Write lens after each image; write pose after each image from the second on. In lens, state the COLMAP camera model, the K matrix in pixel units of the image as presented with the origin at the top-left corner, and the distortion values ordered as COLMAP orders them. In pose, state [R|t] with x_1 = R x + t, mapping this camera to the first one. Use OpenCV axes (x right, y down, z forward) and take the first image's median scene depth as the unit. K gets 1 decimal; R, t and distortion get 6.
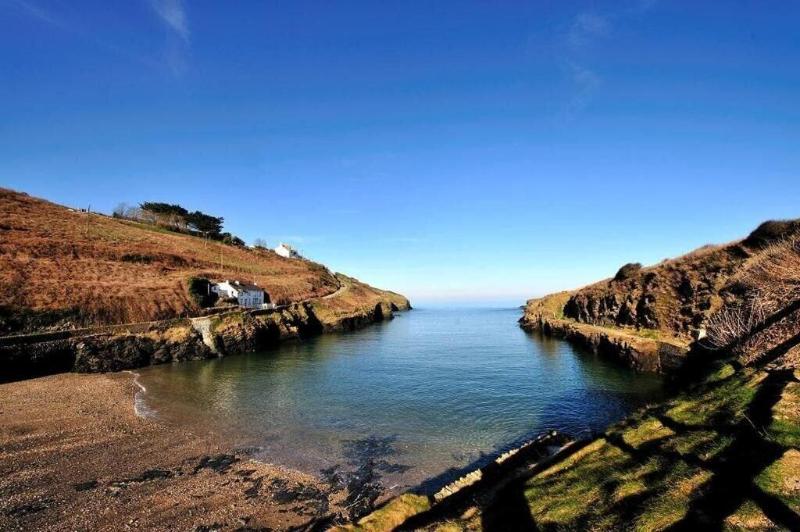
lens RADIAL K [[322.1, 0, 400.0], [0, 322.1, 266.0], [0, 0, 1]] dist [-0.009977, -0.003869]
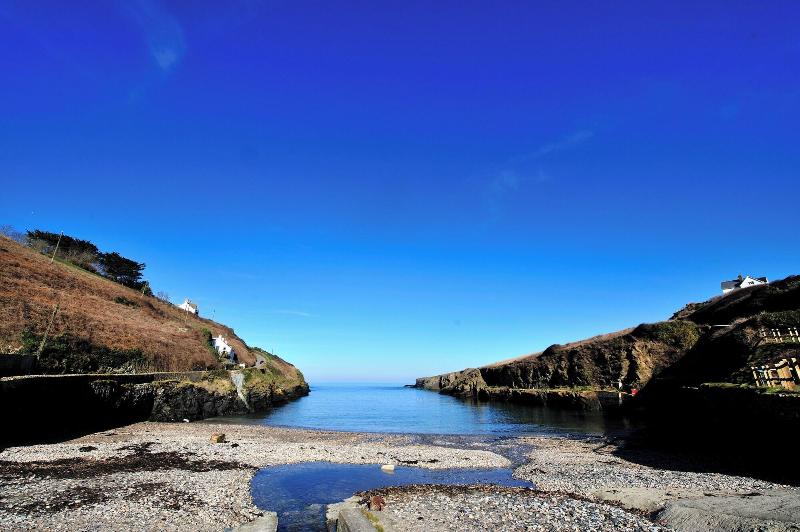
lens RADIAL K [[322.1, 0, 400.0], [0, 322.1, 266.0], [0, 0, 1]] dist [-0.009977, -0.003869]
pose [[0.913864, 0.159759, 0.373270, -0.554063], [-0.066792, 0.965963, -0.249907, 0.060264], [-0.400490, 0.203450, 0.893429, -0.136798]]
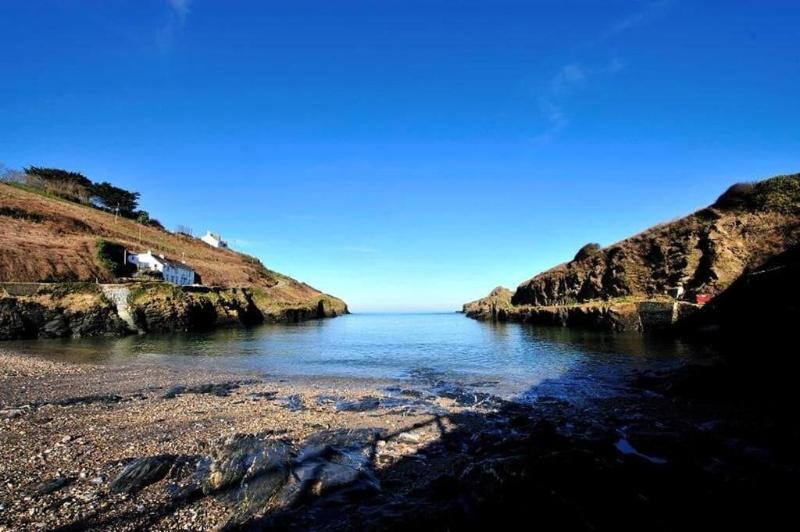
lens RADIAL K [[322.1, 0, 400.0], [0, 322.1, 266.0], [0, 0, 1]] dist [-0.009977, -0.003869]
pose [[0.978102, 0.036819, 0.204842, -0.101214], [-0.030225, 0.998922, -0.035225, 0.116420], [-0.205918, 0.028263, 0.978161, 0.094756]]
